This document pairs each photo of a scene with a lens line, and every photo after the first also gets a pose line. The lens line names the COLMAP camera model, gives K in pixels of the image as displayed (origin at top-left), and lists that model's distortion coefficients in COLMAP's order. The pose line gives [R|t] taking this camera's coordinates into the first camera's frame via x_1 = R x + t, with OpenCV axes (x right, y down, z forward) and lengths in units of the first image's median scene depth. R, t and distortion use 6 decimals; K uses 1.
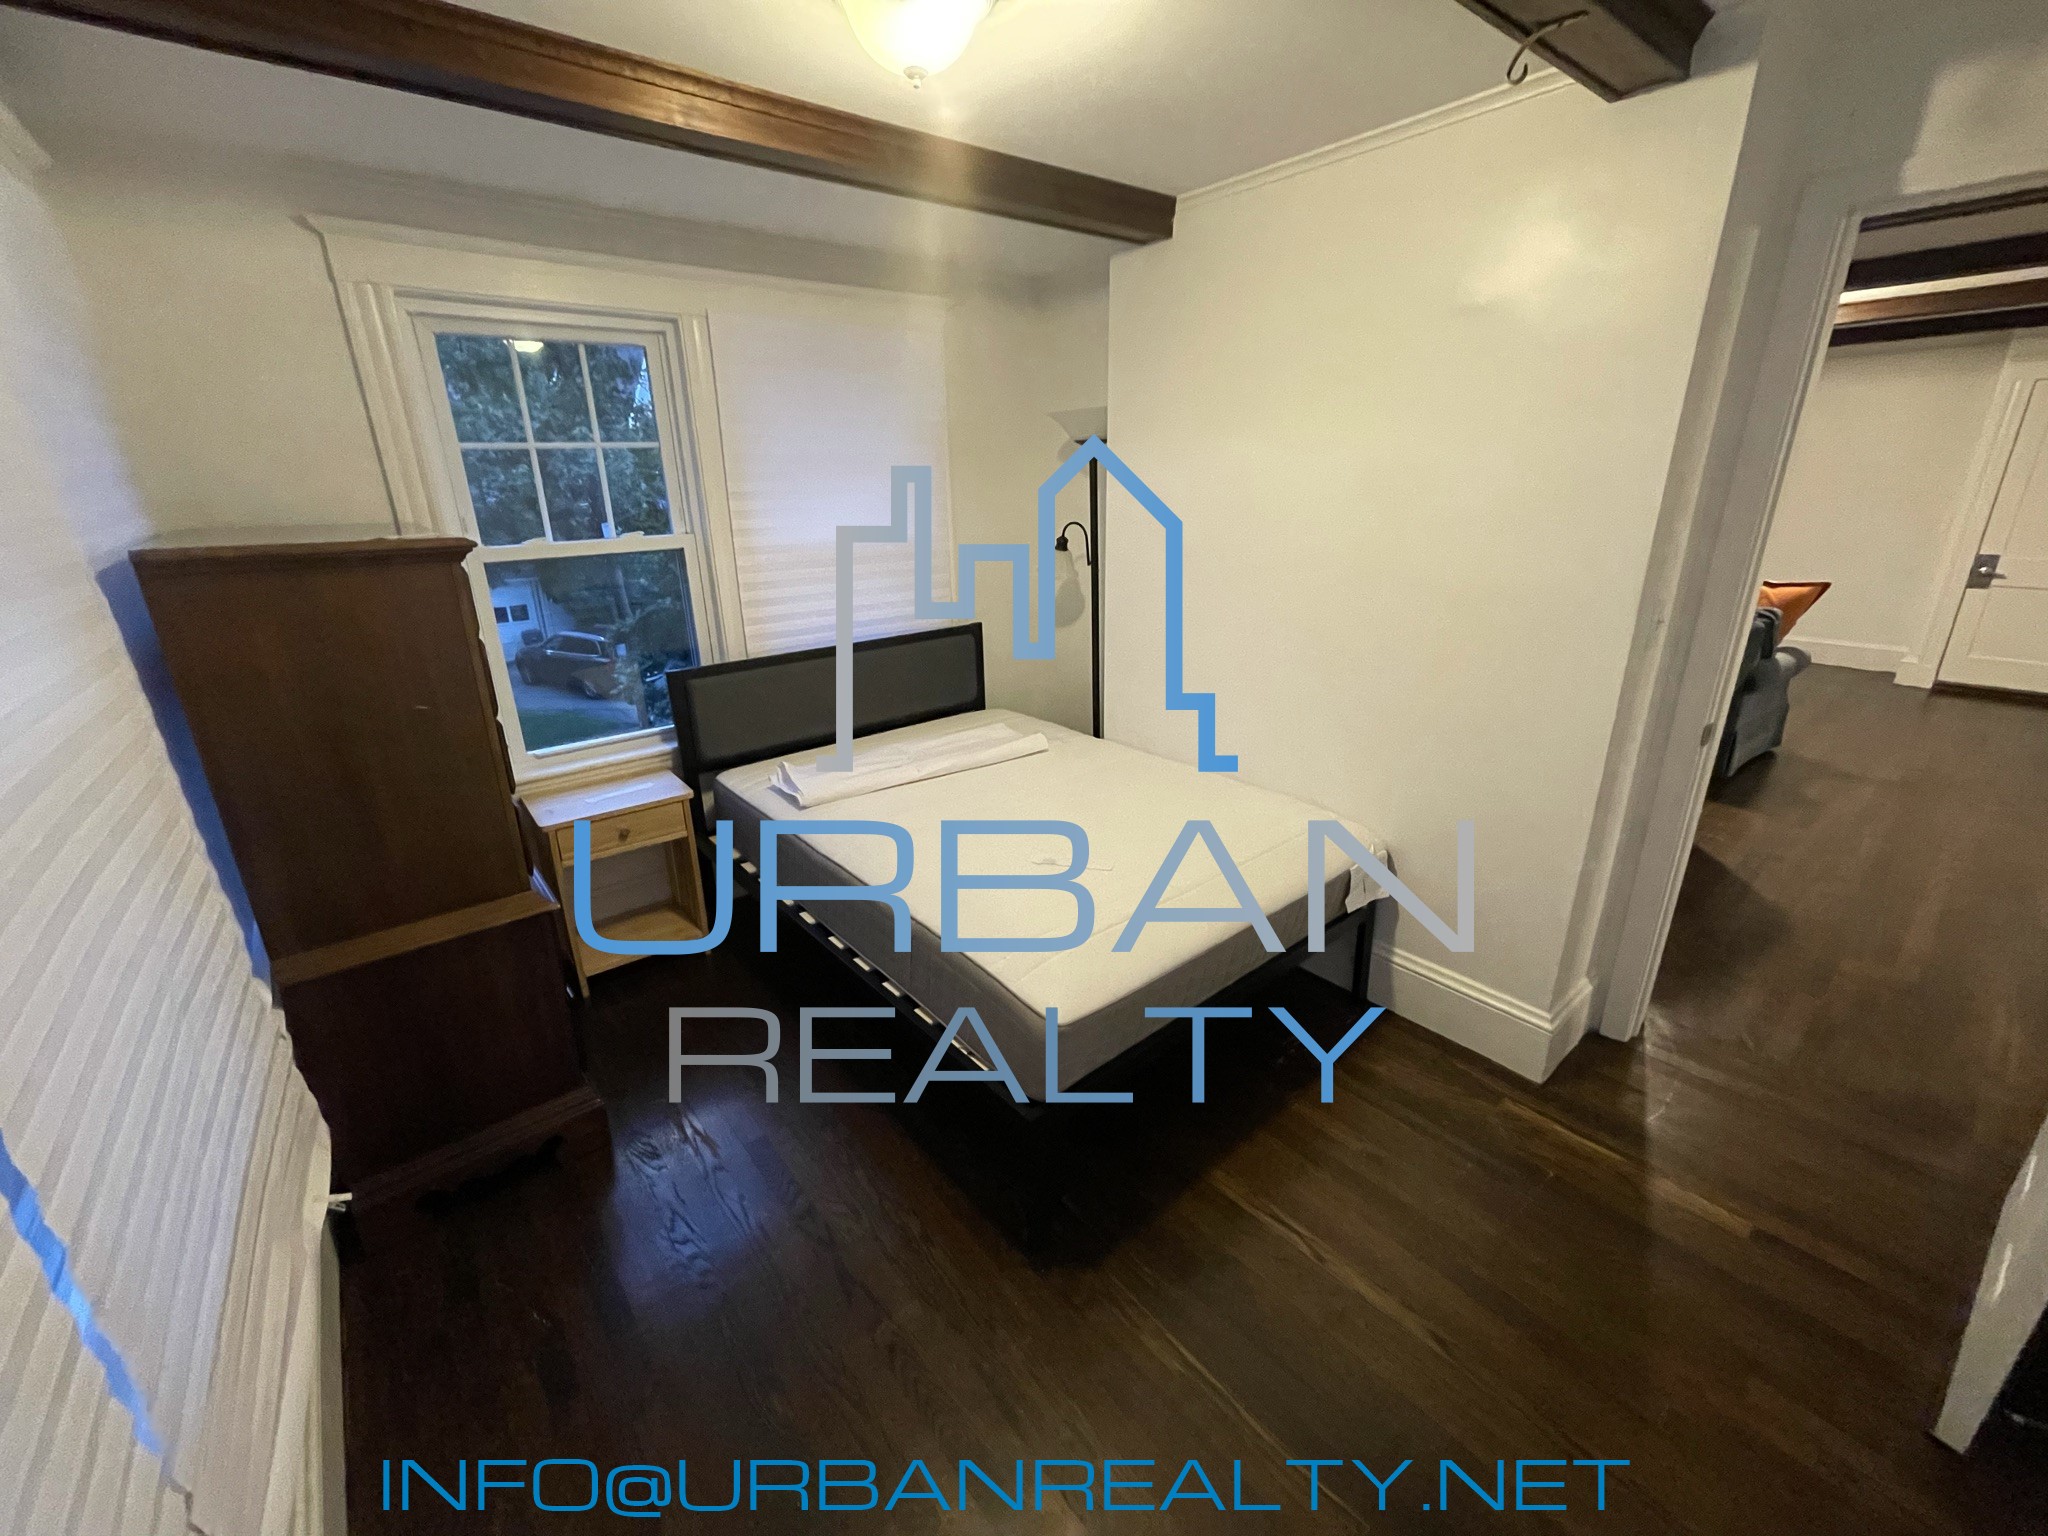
lens RADIAL K [[835.8, 0, 1014.2], [0, 835.8, 777.0], [0, 0, 1]] dist [0.002868, 0.000214]
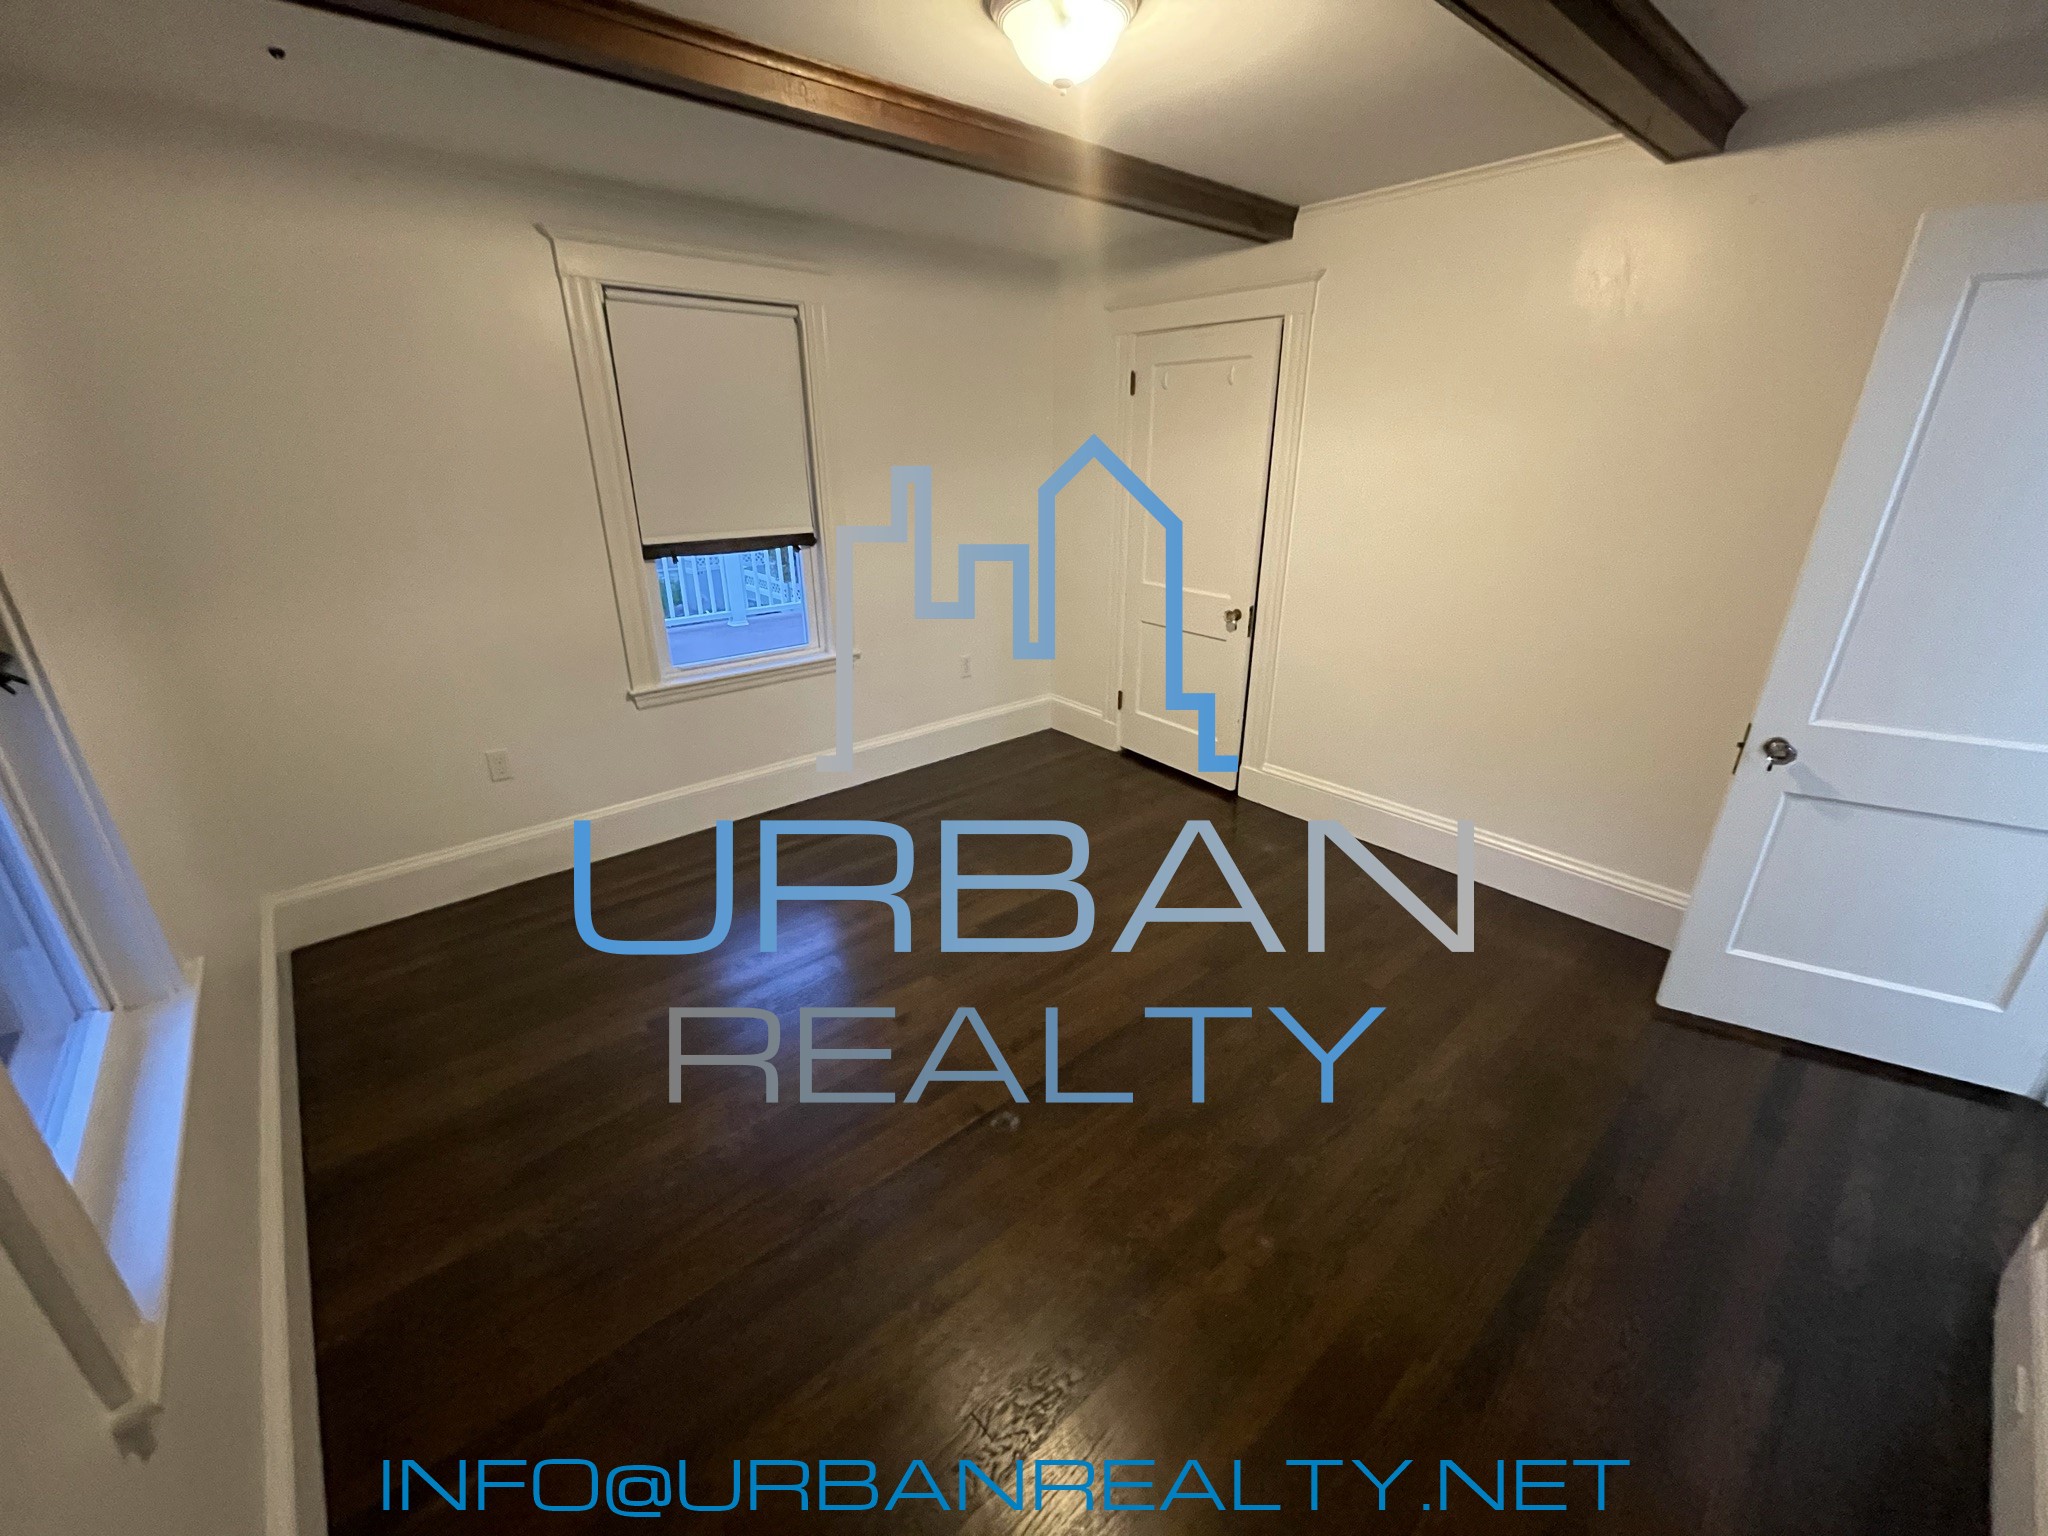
lens RADIAL K [[835.8, 0, 1042.2], [0, 835.8, 754.9], [0, 0, 1]] dist [0.002868, 0.000214]
pose [[0.996538, -0.021842, 0.080218, -0.318942], [0.020203, 0.999571, 0.021195, 0.083430], [-0.080646, -0.019501, 0.996552, -0.223128]]
